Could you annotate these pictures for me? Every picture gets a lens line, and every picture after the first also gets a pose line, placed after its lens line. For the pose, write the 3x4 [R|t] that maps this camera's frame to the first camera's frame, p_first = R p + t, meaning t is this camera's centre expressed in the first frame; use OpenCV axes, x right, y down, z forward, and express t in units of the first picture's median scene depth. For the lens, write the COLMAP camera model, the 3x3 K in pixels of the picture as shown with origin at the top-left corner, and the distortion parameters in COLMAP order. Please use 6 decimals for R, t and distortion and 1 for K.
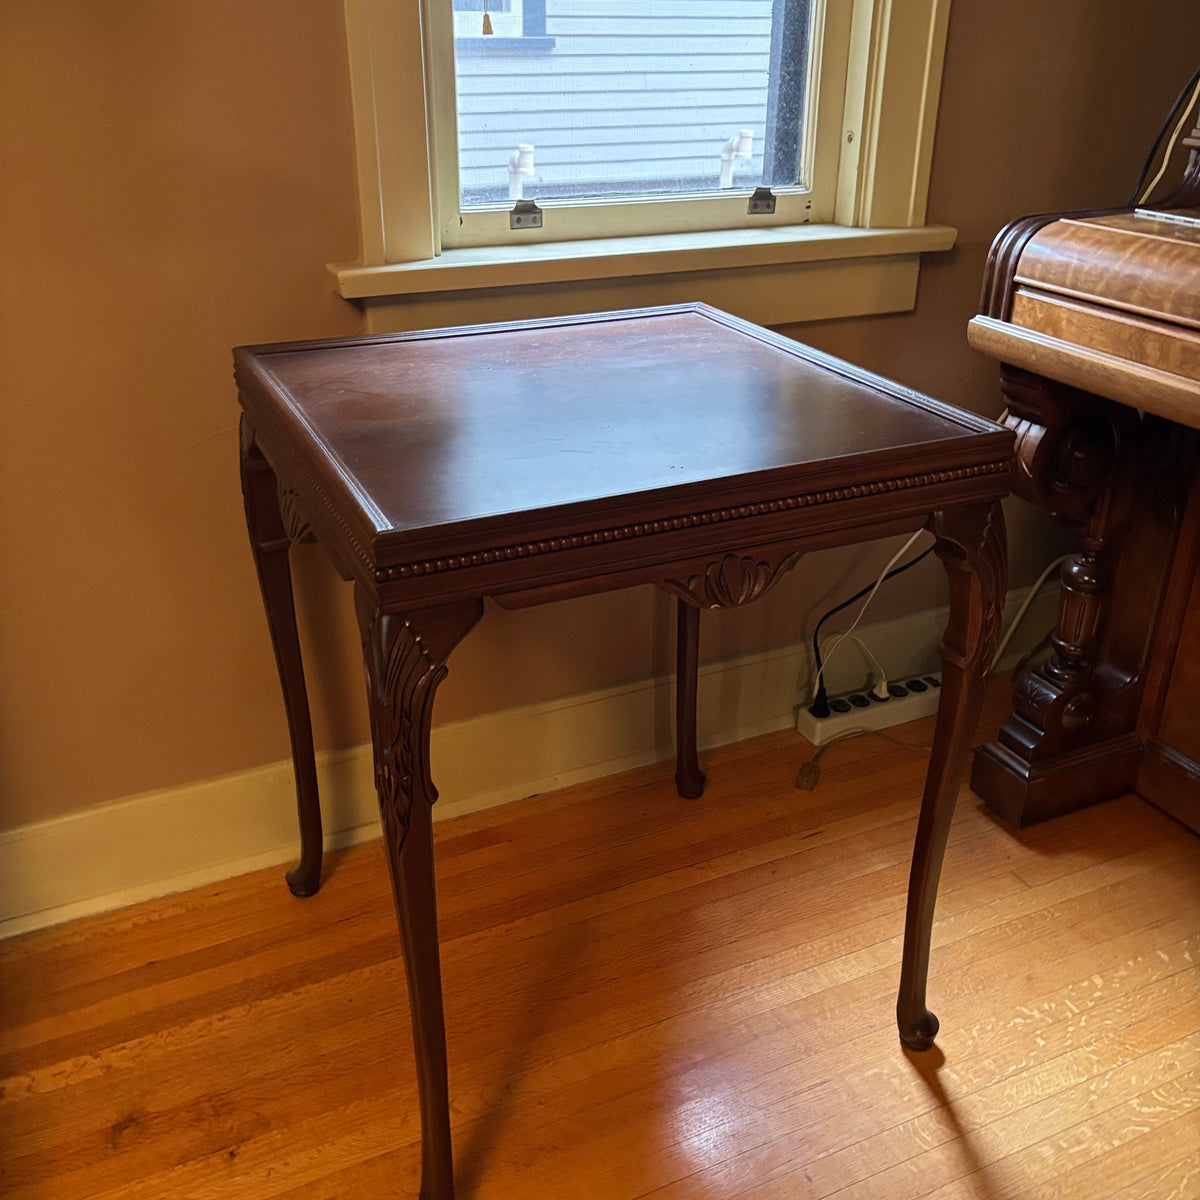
lens RADIAL K [[1188.7, 0, 598.6], [0, 1188.7, 599.2], [0, 0, 1]] dist [0.024641, 0.000000]
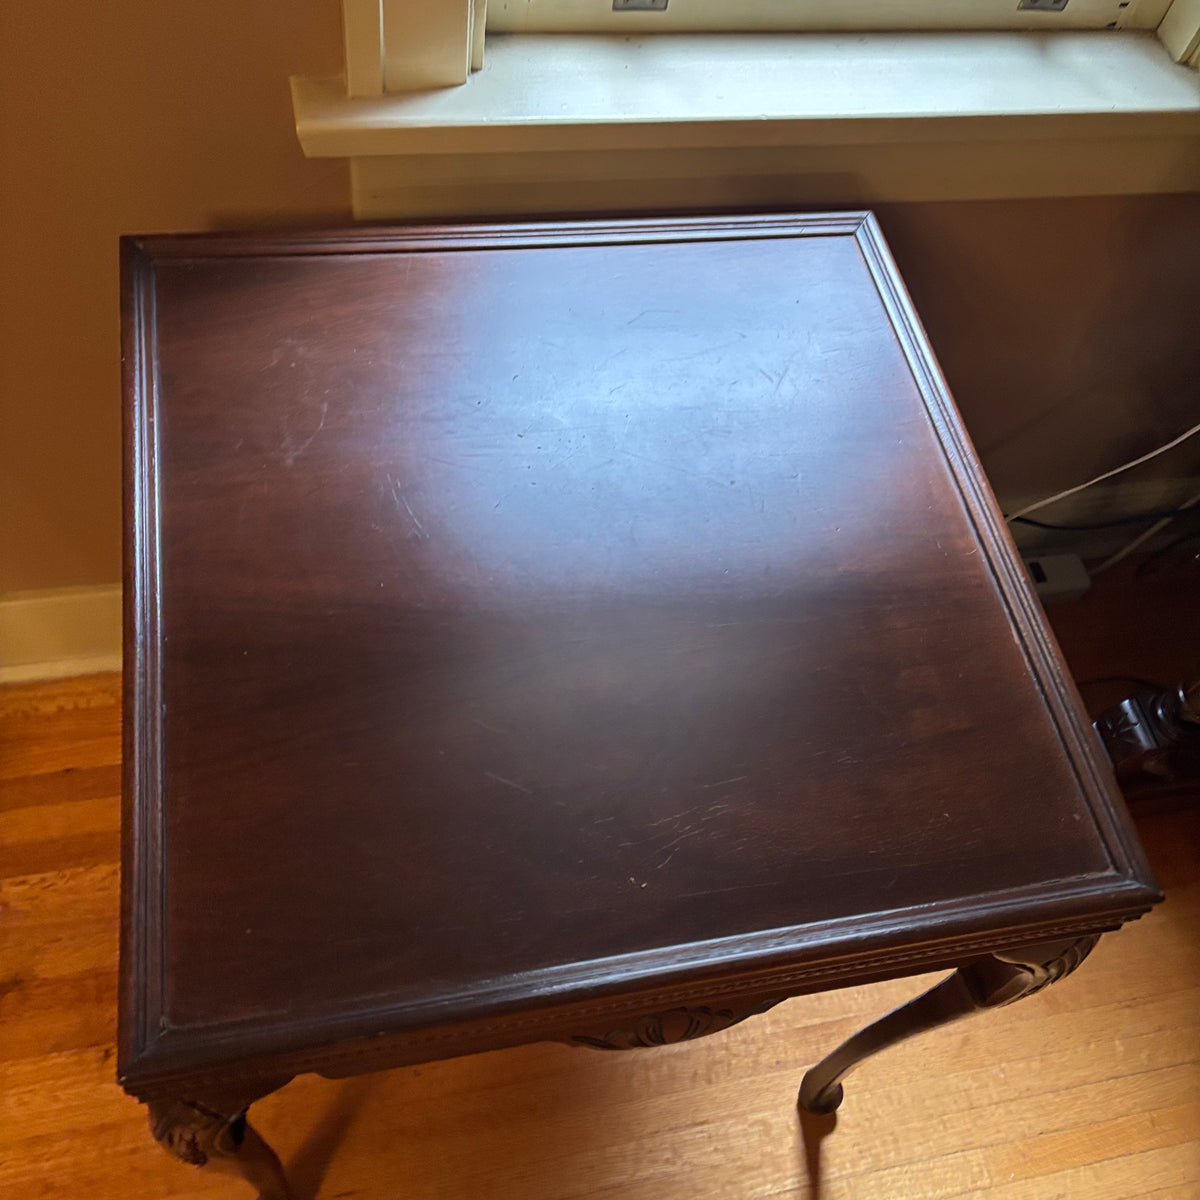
lens RADIAL K [[1188.7, 0, 604.3], [0, 1188.7, 600.2], [0, 0, 1]] dist [0.024641, 0.000000]
pose [[0.965121, 0.261473, -0.013150, 0.009891], [-0.216116, 0.824039, 0.523692, -0.398253], [0.147768, -0.502584, 0.851806, 0.337821]]
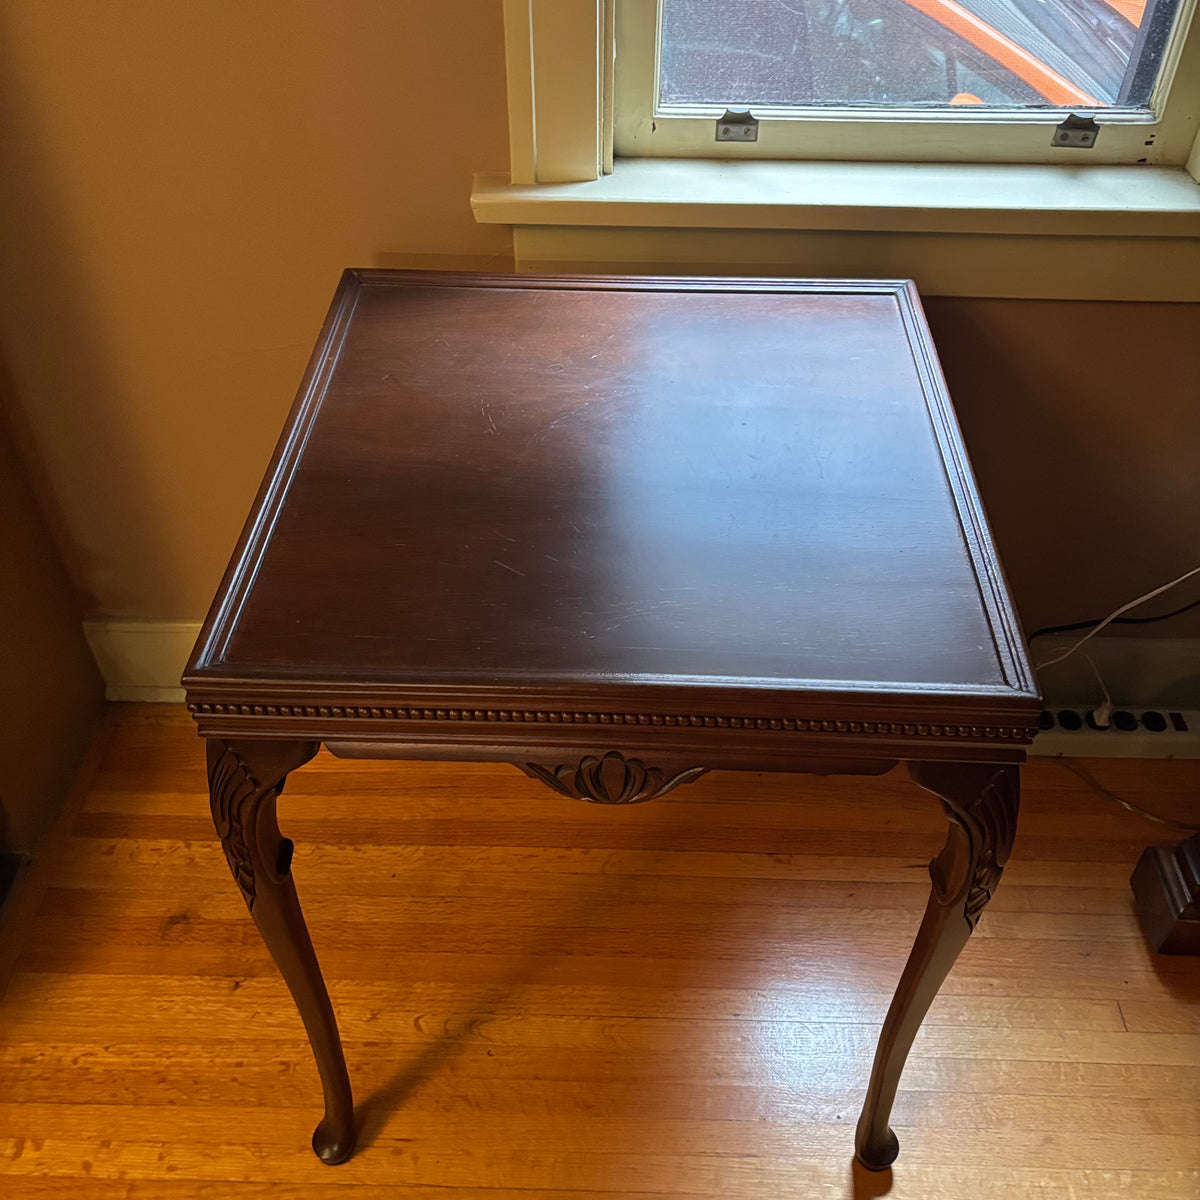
lens RADIAL K [[1188.7, 0, 595.7], [0, 1188.7, 597.5], [0, 0, 1]] dist [0.024641, 0.000000]
pose [[0.894412, 0.304137, -0.327914, 0.231259], [-0.198081, 0.926736, 0.319257, -0.276280], [0.400988, -0.220593, 0.889127, 0.163204]]
